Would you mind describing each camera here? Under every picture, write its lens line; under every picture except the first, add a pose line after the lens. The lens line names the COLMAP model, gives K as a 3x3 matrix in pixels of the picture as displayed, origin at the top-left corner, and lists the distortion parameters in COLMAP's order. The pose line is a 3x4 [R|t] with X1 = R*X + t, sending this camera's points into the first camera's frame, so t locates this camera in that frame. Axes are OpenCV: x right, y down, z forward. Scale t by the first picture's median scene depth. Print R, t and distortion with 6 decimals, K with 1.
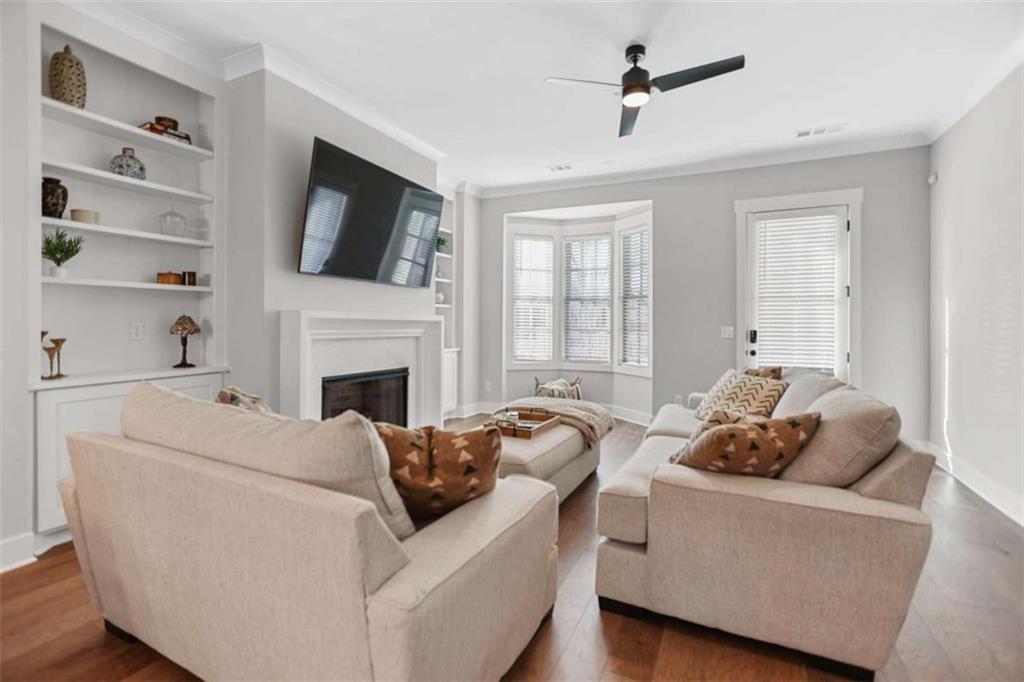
lens RADIAL K [[471.2, 0, 492.3], [0, 471.2, 325.1], [0, 0, 1]] dist [-0.010689, 0.004908]
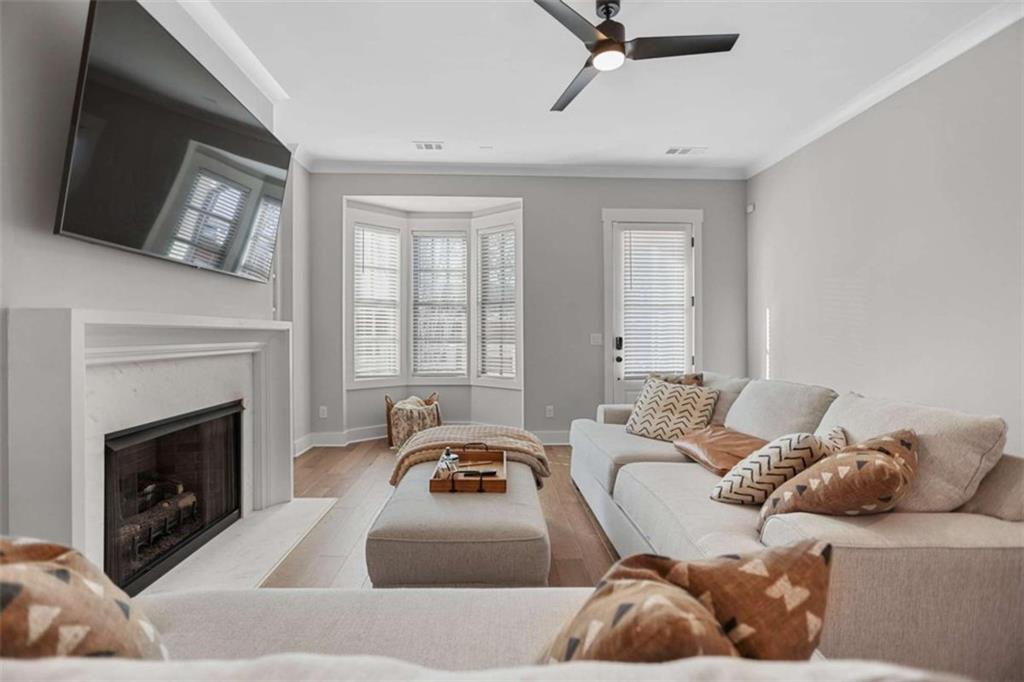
lens RADIAL K [[471.2, 0, 505.7], [0, 471.2, 334.9], [0, 0, 1]] dist [-0.010689, 0.004908]
pose [[0.875184, -0.009972, 0.483688, -0.158294], [0.008276, 0.999950, 0.005641, -0.001666], [-0.483720, -0.000934, 0.875223, 0.221915]]
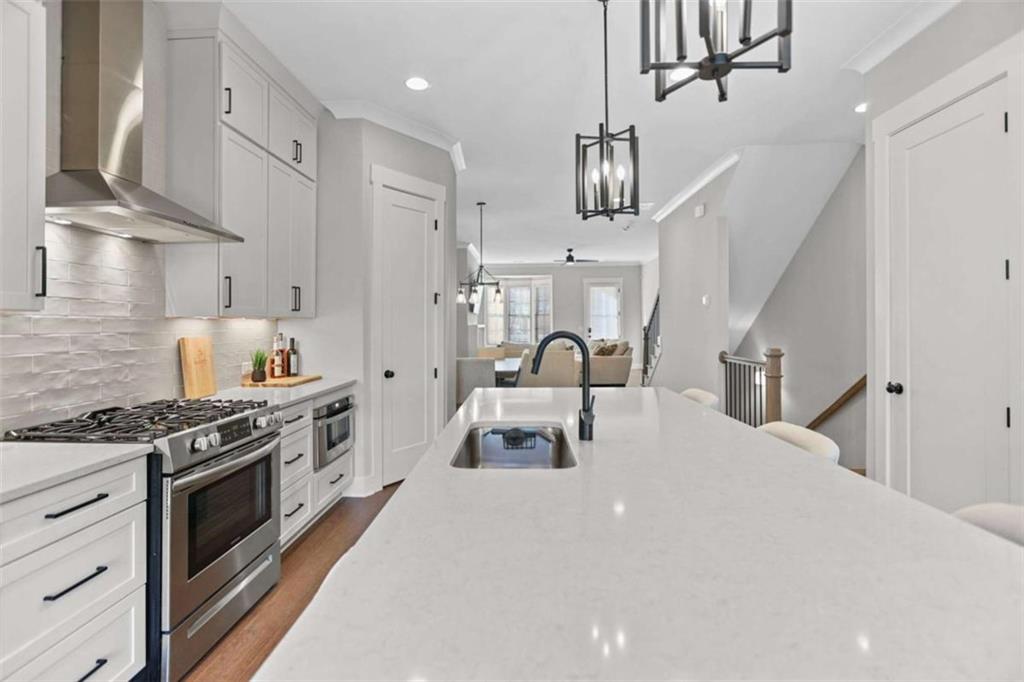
lens RADIAL K [[471.2, 0, 503.3], [0, 471.2, 333.5], [0, 0, 1]] dist [-0.010689, 0.004908]
pose [[0.912983, -0.028838, 0.406977, -0.994082], [0.023519, 0.999560, 0.018068, -0.018258], [-0.407319, -0.006924, 0.913260, -1.257664]]
